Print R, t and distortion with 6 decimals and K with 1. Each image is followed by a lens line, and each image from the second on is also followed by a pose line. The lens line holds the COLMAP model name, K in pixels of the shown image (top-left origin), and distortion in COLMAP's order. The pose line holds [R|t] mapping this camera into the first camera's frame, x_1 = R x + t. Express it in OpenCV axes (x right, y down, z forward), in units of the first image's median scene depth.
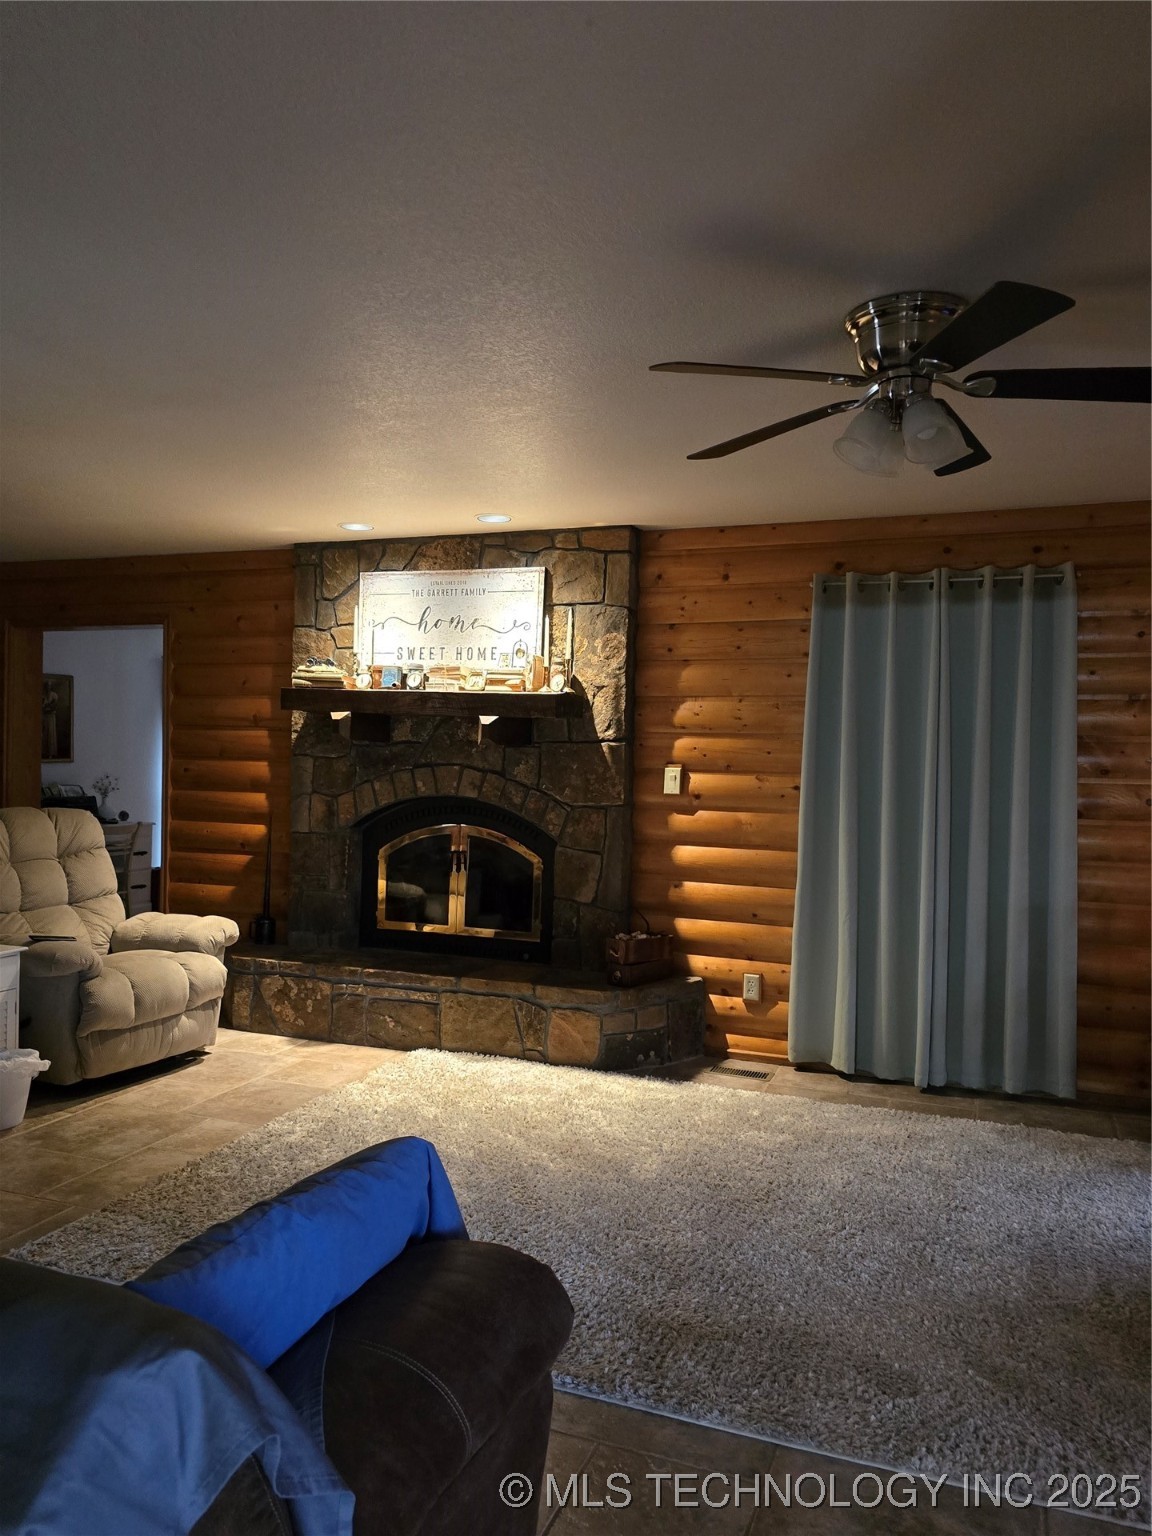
lens RADIAL K [[1116.9, 0, 580.2], [0, 1116.9, 779.1], [0, 0, 1]] dist [0.042068, -0.032562]
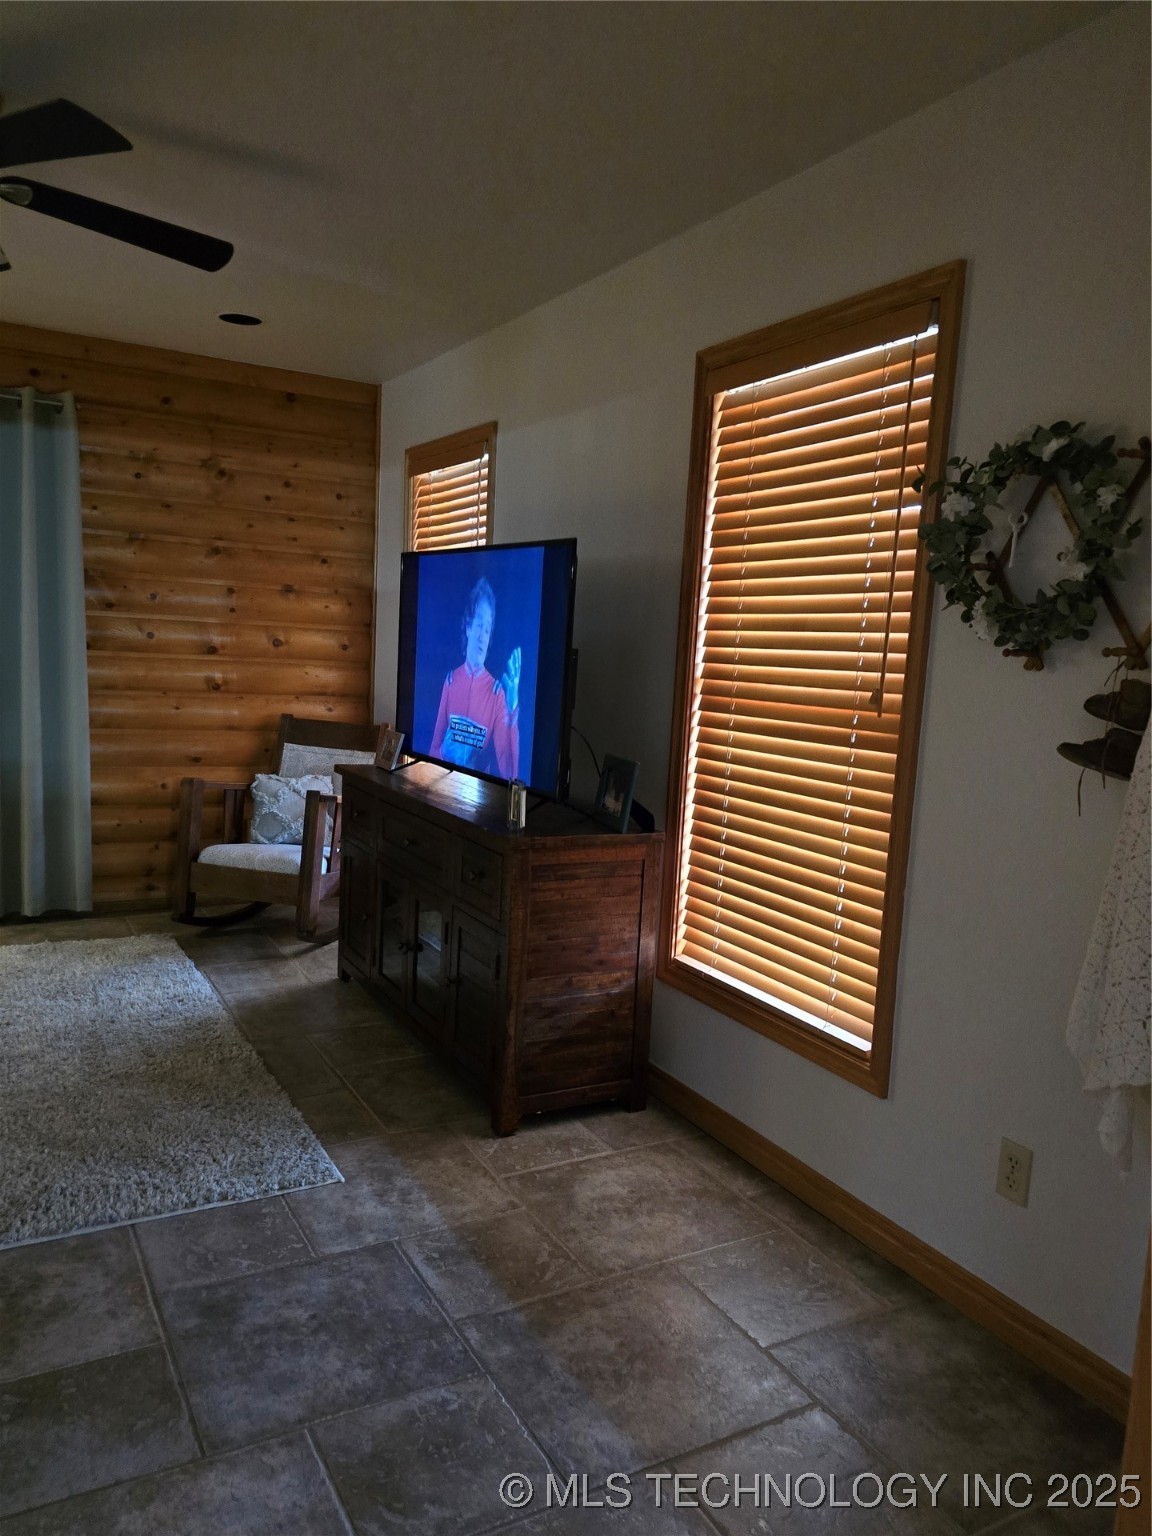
lens RADIAL K [[1116.9, 0, 559.5], [0, 1116.9, 790.5], [0, 0, 1]] dist [0.042068, -0.032562]
pose [[0.658365, -0.085621, 0.747813, -0.061664], [-0.029642, 0.989789, 0.139422, 0.006082], [-0.752115, -0.113957, 0.649105, -0.024309]]
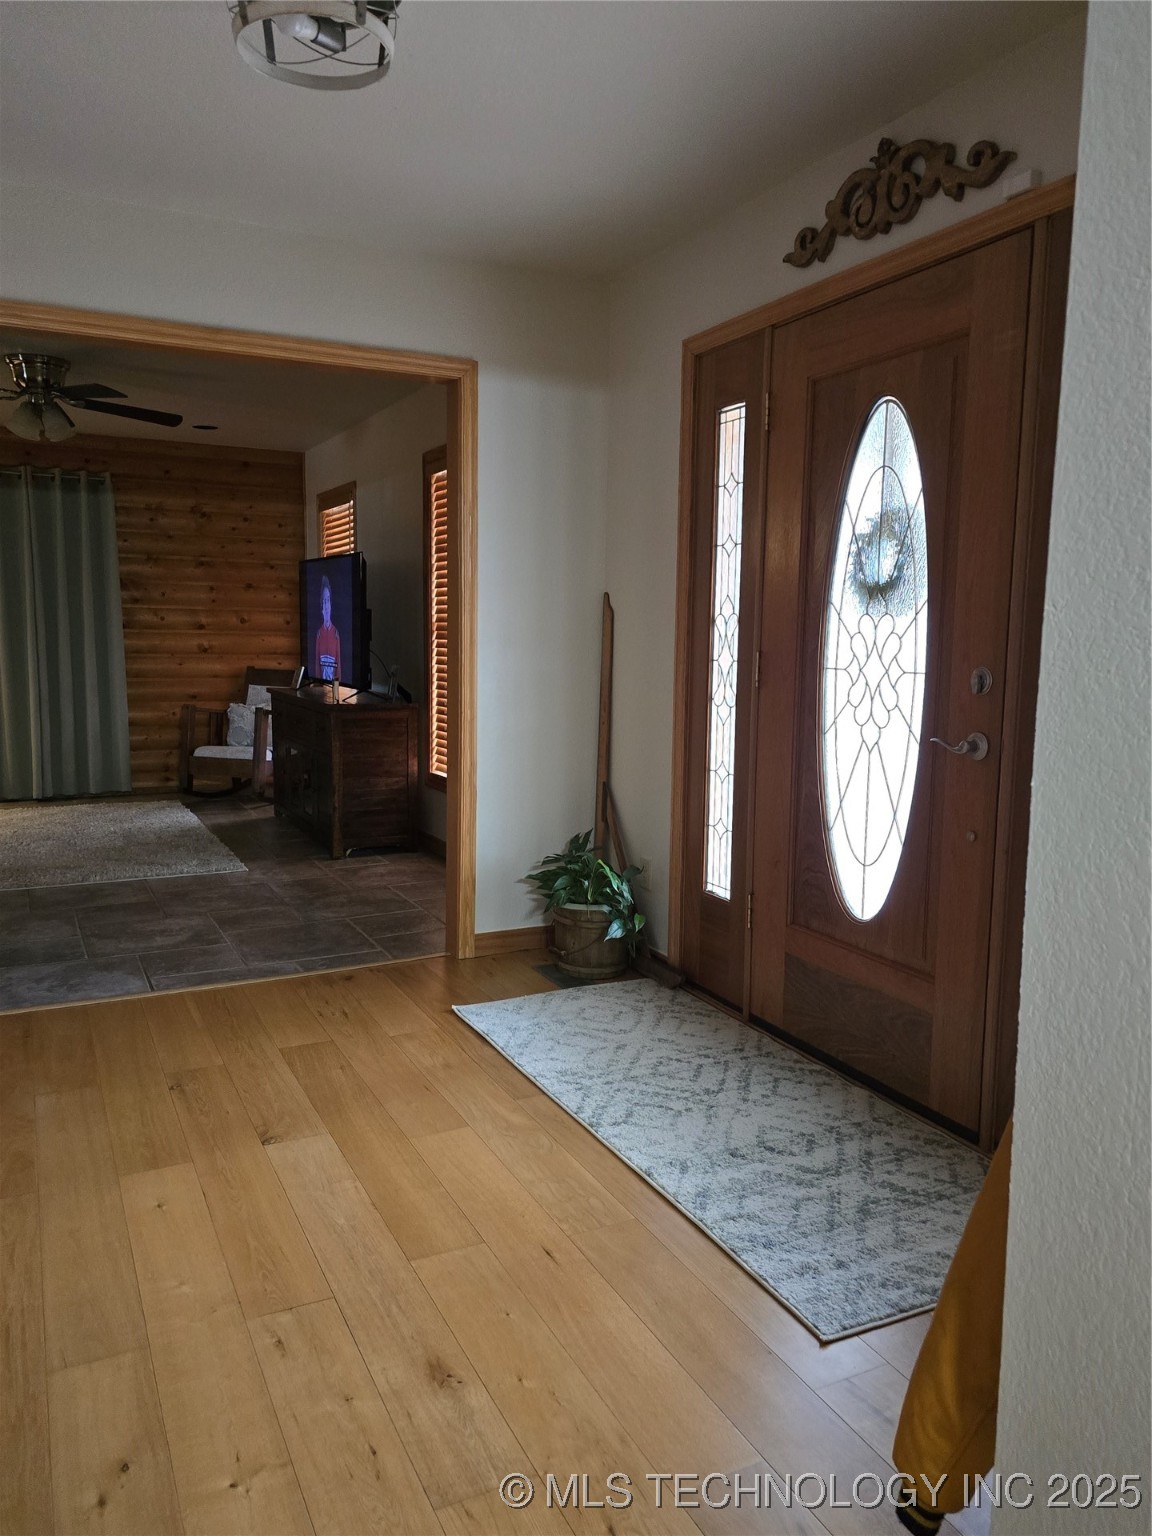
lens RADIAL K [[1116.9, 0, 539.1], [0, 1116.9, 770.4], [0, 0, 1]] dist [0.042068, -0.032562]
pose [[0.696241, -0.100632, 0.710720, -0.344880], [0.010548, 0.991452, 0.130048, 0.033737], [-0.717731, -0.083048, 0.691350, -0.636179]]
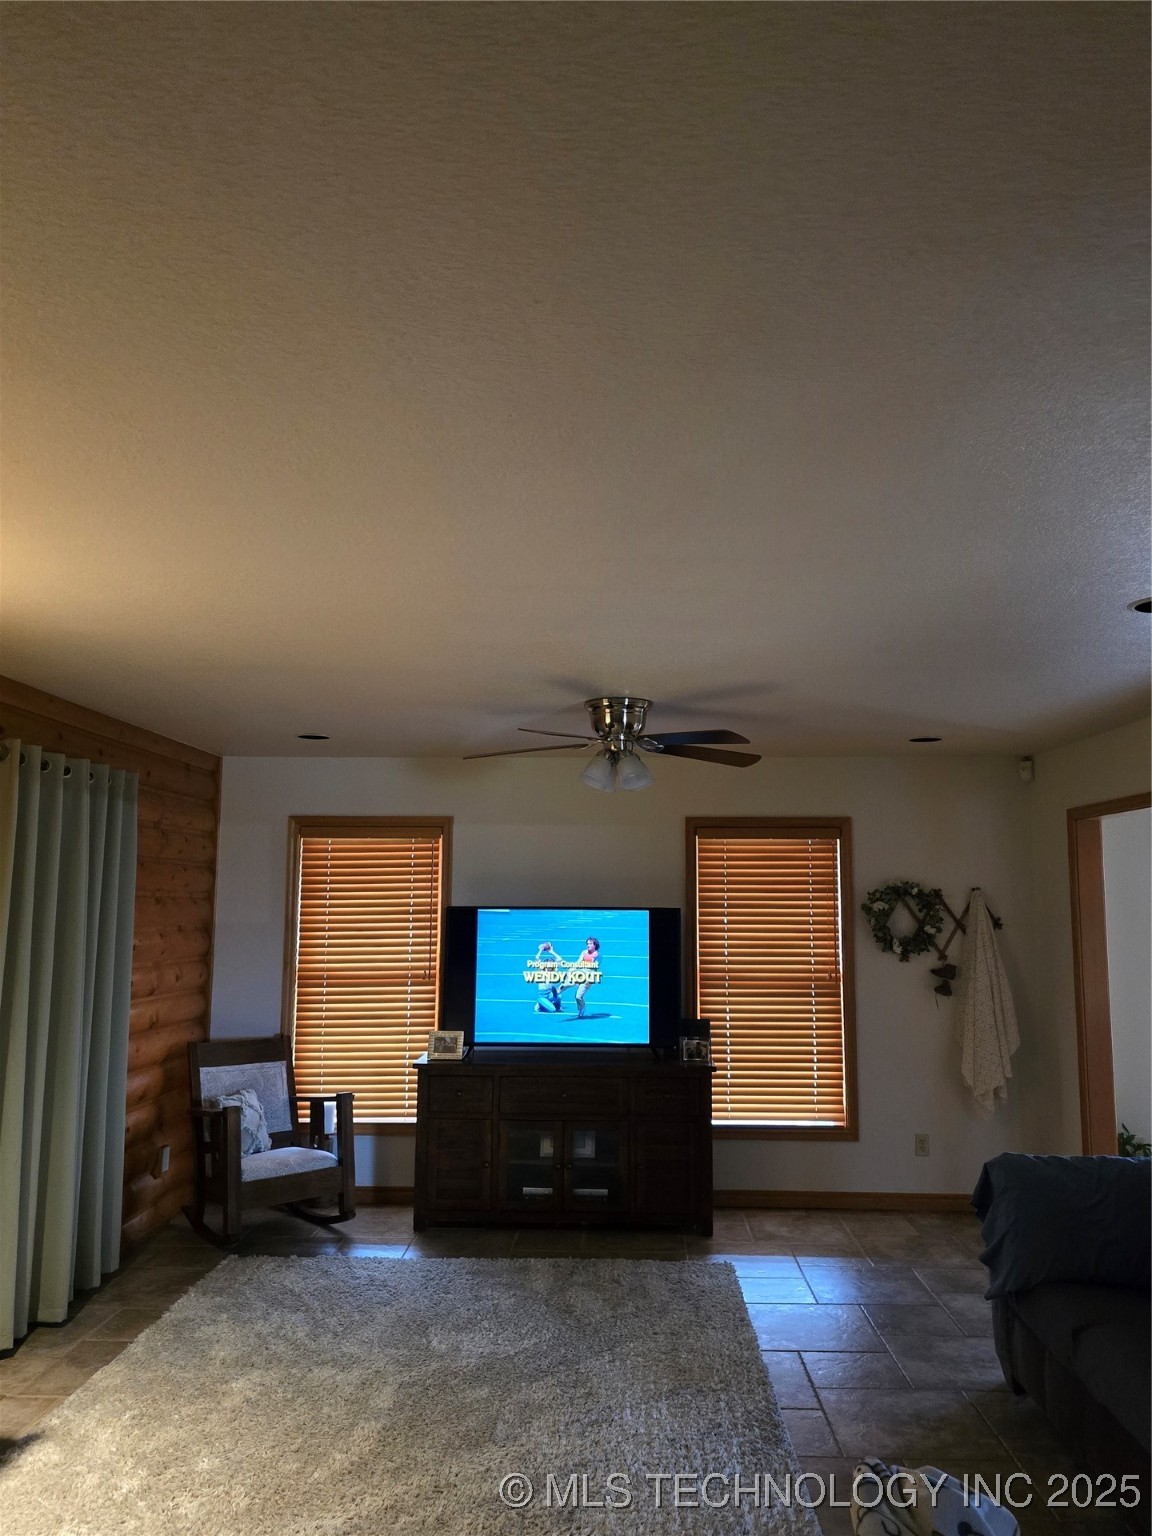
lens RADIAL K [[1116.9, 0, 582.1], [0, 1116.9, 776.3], [0, 0, 1]] dist [0.042068, -0.032562]
pose [[-0.297255, 0.091996, 0.950356, -0.760814], [0.006882, 0.995528, -0.094216, -0.080679], [-0.954773, -0.021465, -0.296559, 0.896645]]
